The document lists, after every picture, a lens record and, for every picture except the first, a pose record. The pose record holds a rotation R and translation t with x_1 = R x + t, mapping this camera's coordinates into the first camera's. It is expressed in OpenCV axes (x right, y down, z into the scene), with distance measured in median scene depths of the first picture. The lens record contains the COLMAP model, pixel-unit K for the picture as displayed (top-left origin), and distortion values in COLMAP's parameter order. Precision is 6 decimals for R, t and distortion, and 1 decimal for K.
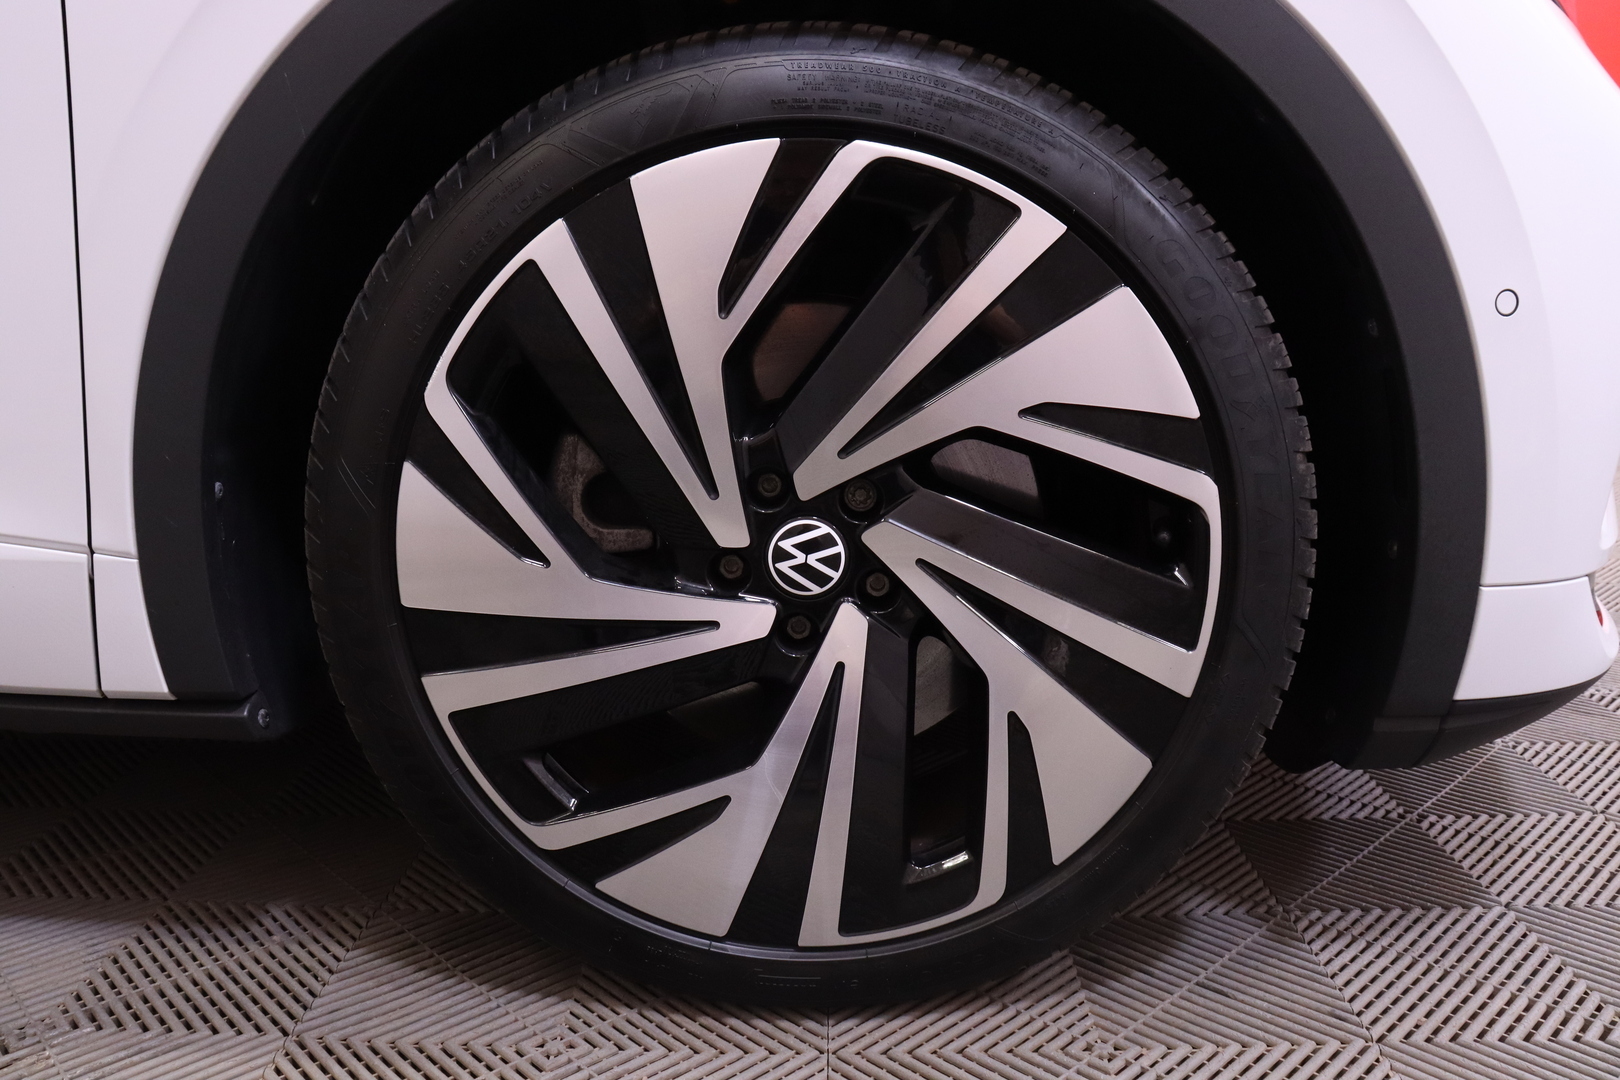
lens RADIAL K [[1293.0, 0, 816.8], [0, 1293.0, 469.3], [0, 0, 1]] dist [-0.112077, -0.002779]
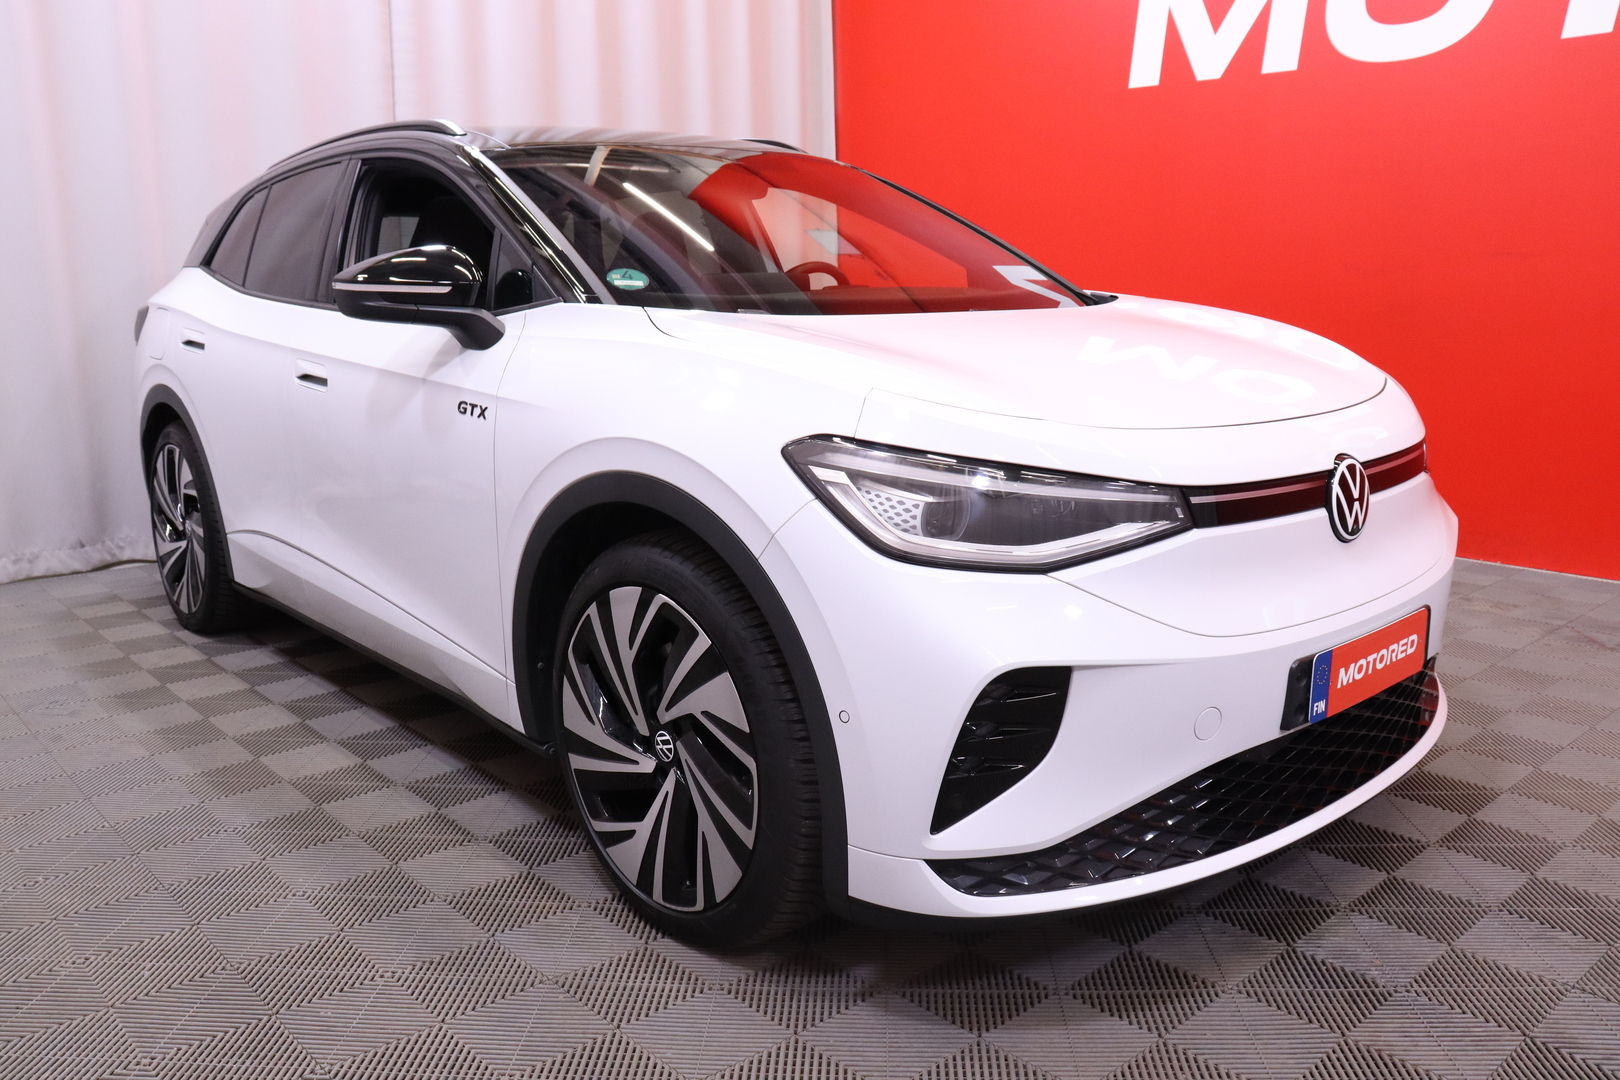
lens RADIAL K [[1293.0, 0, 816.8], [0, 1293.0, 469.3], [0, 0, 1]] dist [-0.112077, -0.002779]
pose [[0.680483, 0.103233, -0.725455, 1.942472], [-0.099469, 0.993876, 0.048127, -0.613681], [0.725981, 0.039411, 0.686585, -0.506121]]
